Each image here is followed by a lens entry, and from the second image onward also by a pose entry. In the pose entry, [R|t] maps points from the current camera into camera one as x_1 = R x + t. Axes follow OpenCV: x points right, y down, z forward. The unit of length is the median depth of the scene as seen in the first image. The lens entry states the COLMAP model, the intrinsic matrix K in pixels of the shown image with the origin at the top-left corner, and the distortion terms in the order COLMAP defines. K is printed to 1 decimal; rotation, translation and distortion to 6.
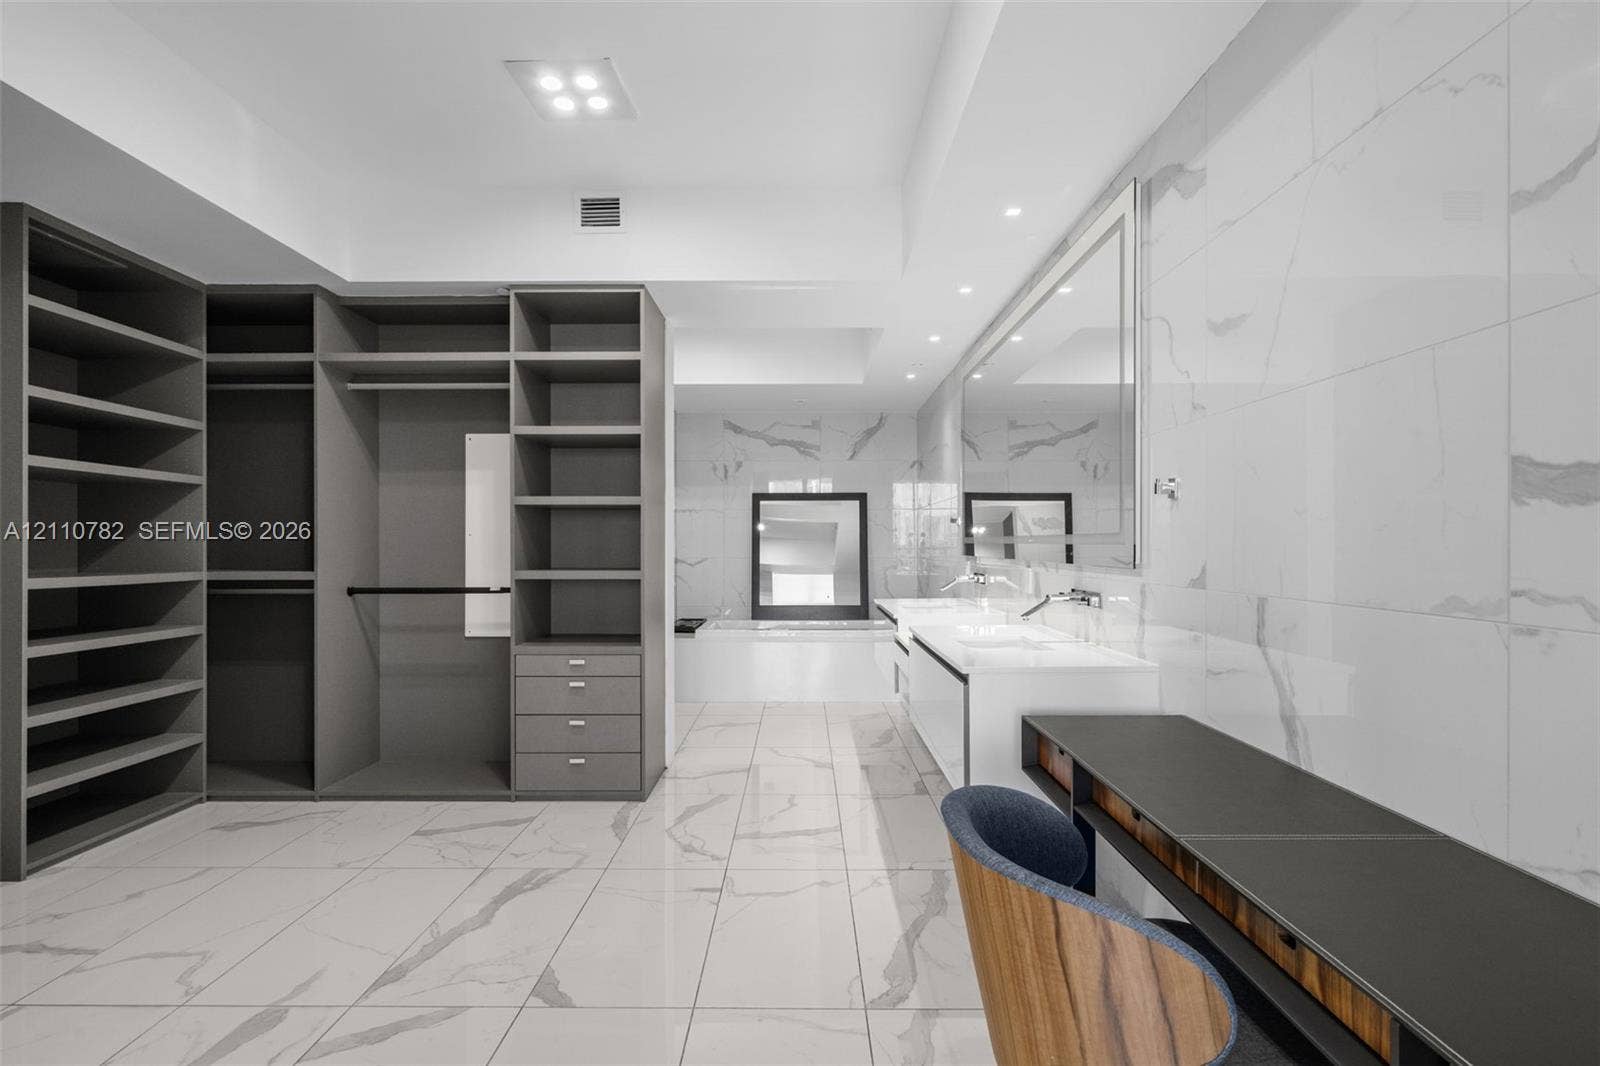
lens RADIAL K [[845.4, 0, 804.7], [0, 845.4, 543.3], [0, 0, 1]] dist [-0.002267, -0.000251]
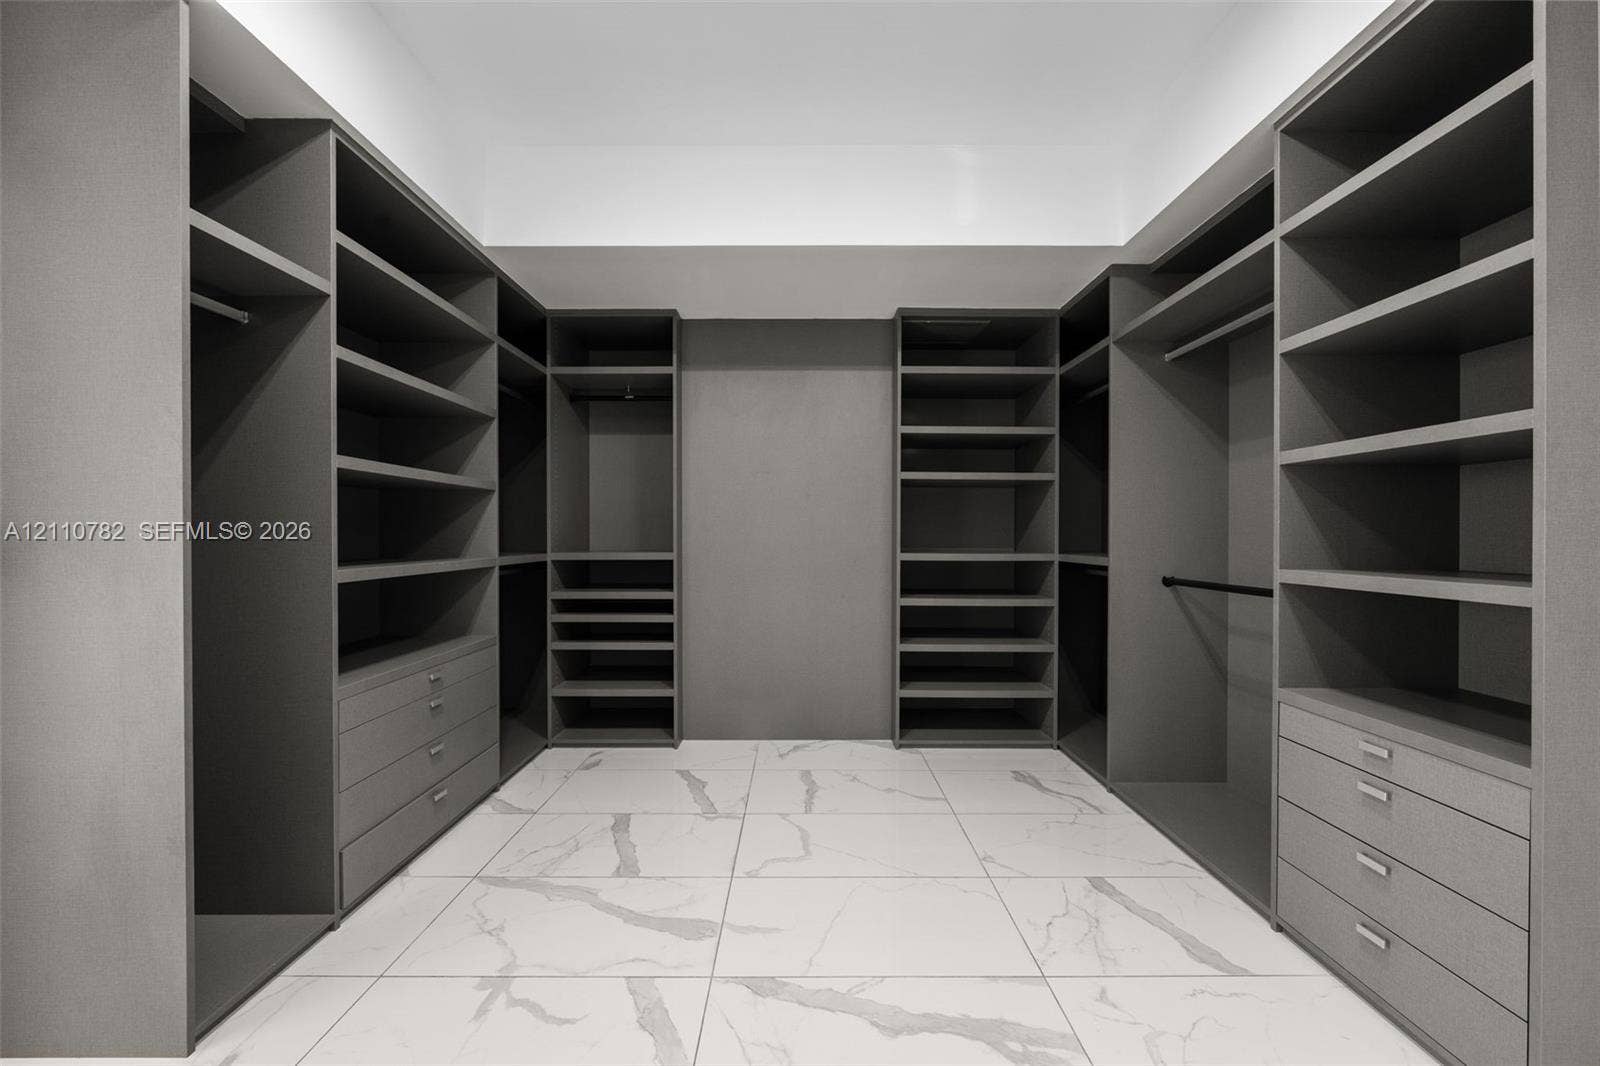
lens RADIAL K [[573.2, 0, 798.5], [0, 573.2, 538.0], [0, 0, 1]] dist [-0.001370, -0.000130]
pose [[-0.007821, 0.007033, -0.999945, 0.097911], [0.000352, 0.999975, 0.007031, 0.005789], [0.999969, -0.000297, -0.007823, 0.700203]]
